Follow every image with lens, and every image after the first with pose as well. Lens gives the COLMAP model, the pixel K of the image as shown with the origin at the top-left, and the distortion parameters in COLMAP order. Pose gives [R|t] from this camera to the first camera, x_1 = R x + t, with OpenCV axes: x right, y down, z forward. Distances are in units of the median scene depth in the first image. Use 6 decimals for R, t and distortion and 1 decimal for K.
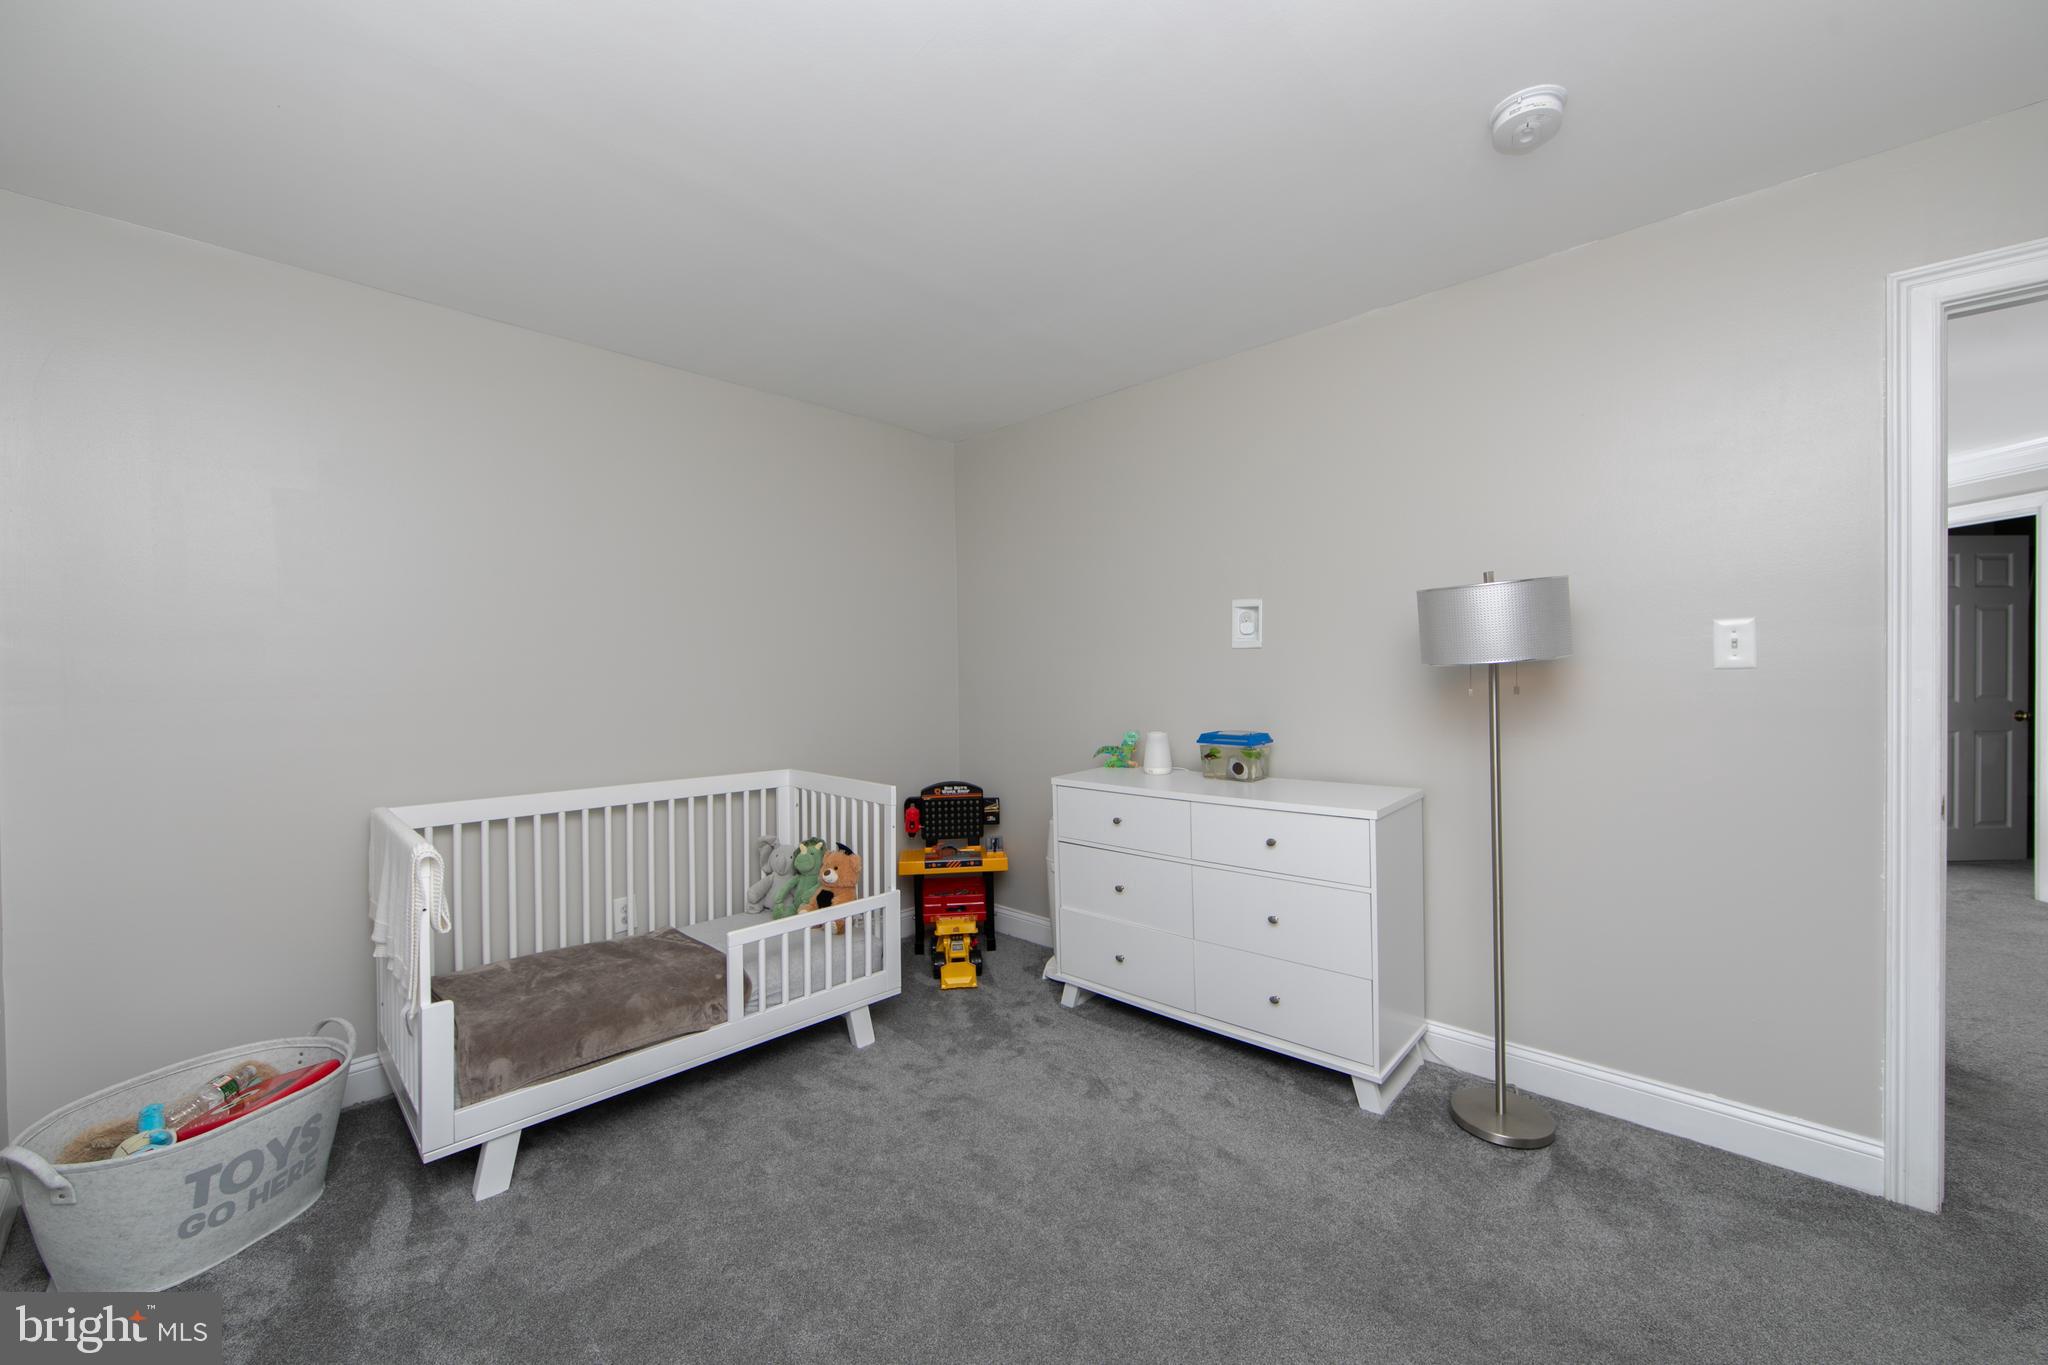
lens RADIAL K [[813.9, 0, 1027.7], [0, 813.9, 682.6], [0, 0, 1]] dist [-0.003959, -0.000534]
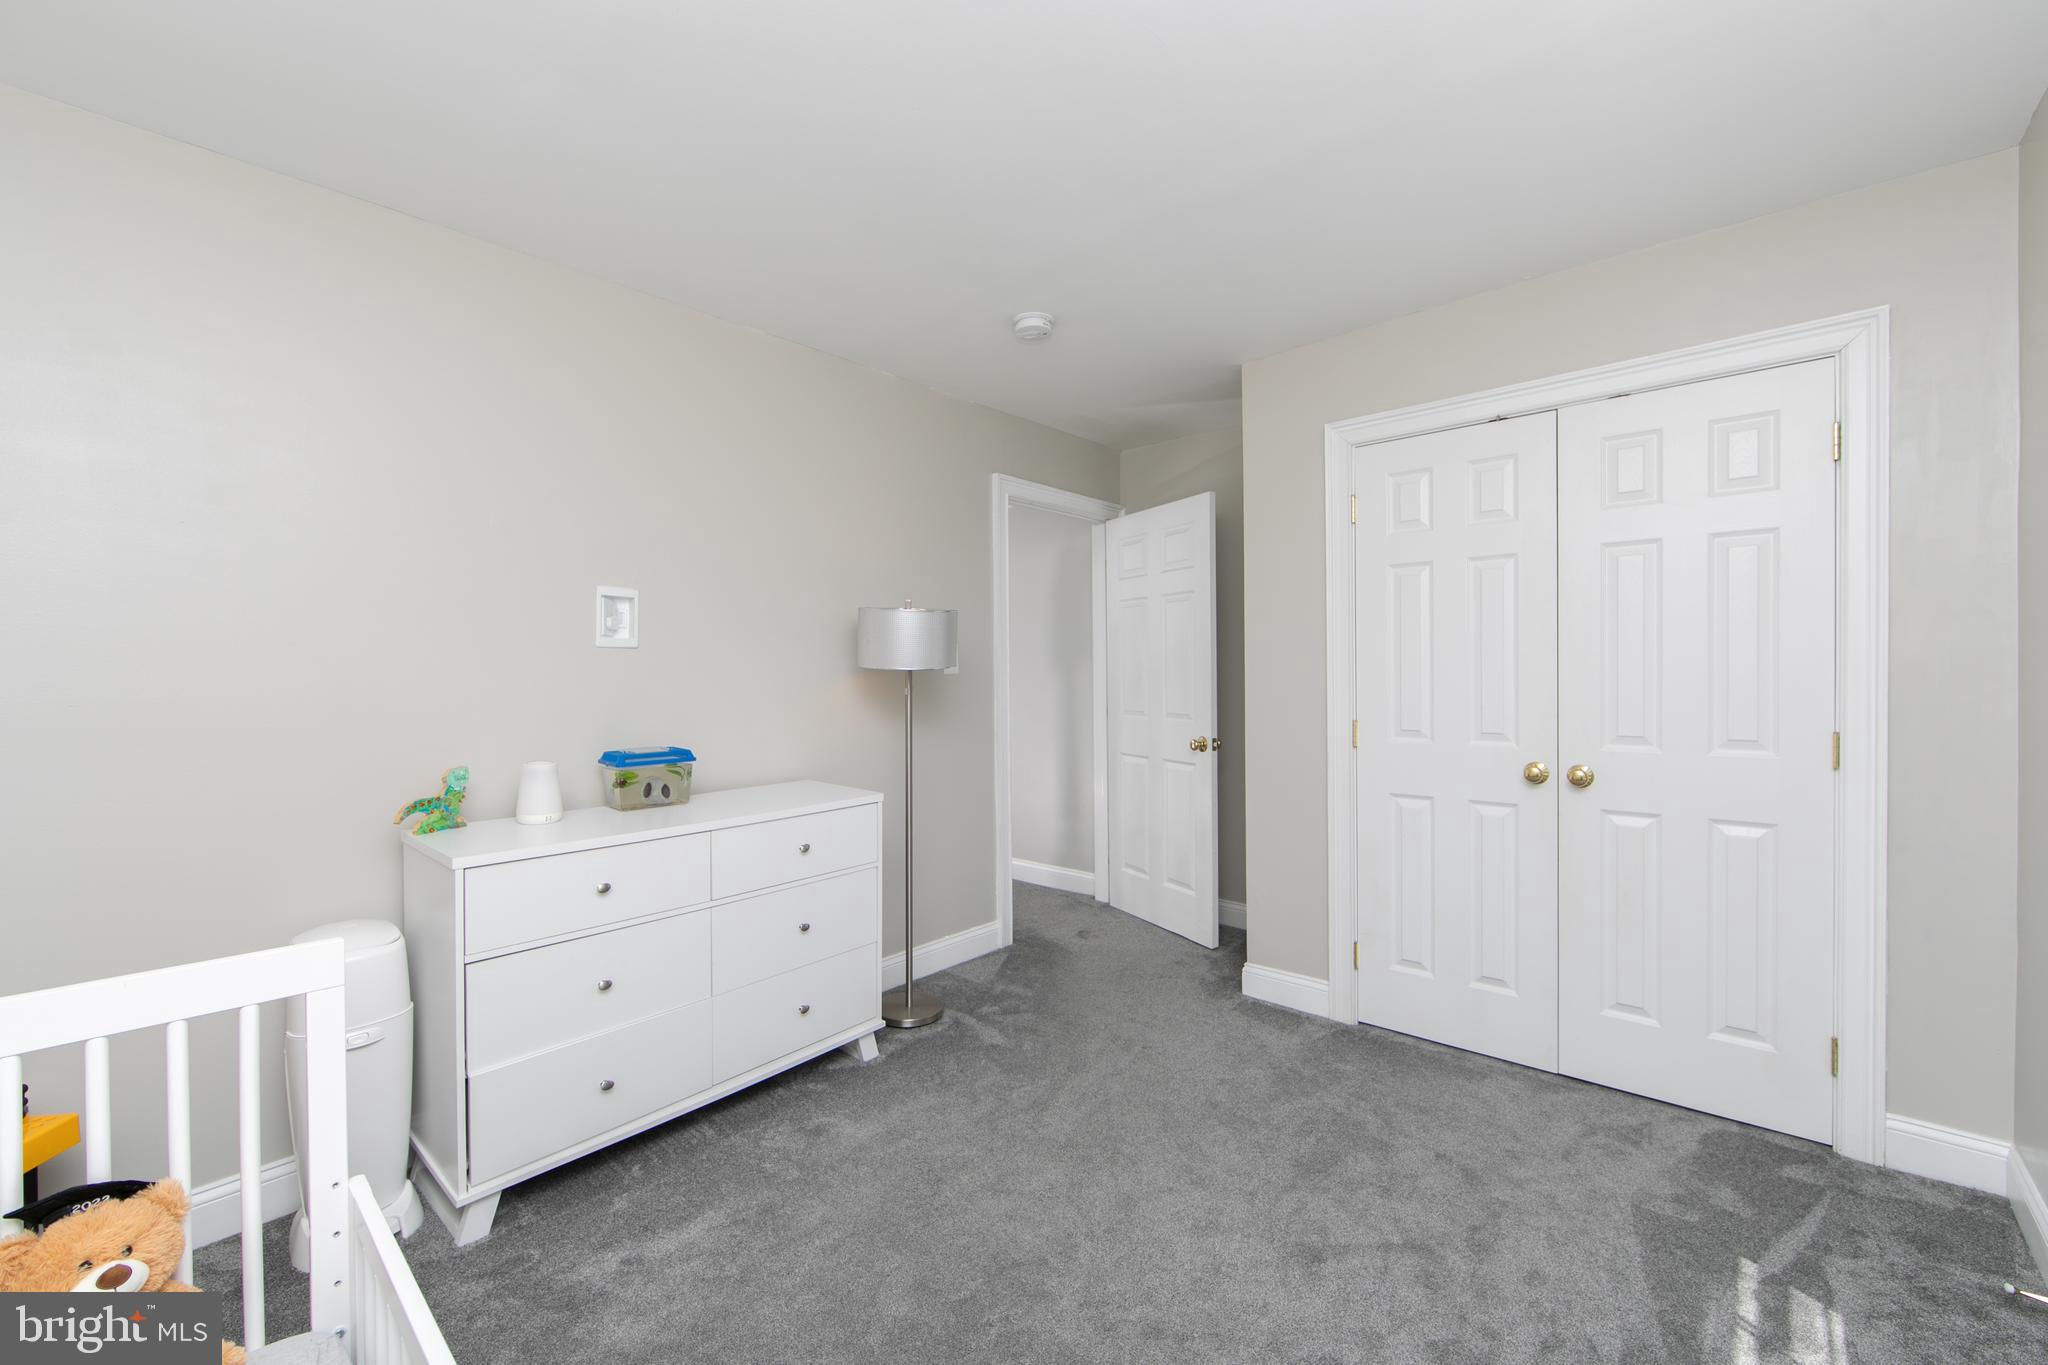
lens RADIAL K [[813.9, 0, 1028.9], [0, 813.9, 684.5], [0, 0, 1]] dist [-0.003959, -0.000534]
pose [[-0.046883, -0.002962, 0.998896, -0.651899], [0.014748, 0.999885, 0.003658, -0.001970], [-0.998791, 0.014903, -0.046834, 0.730058]]
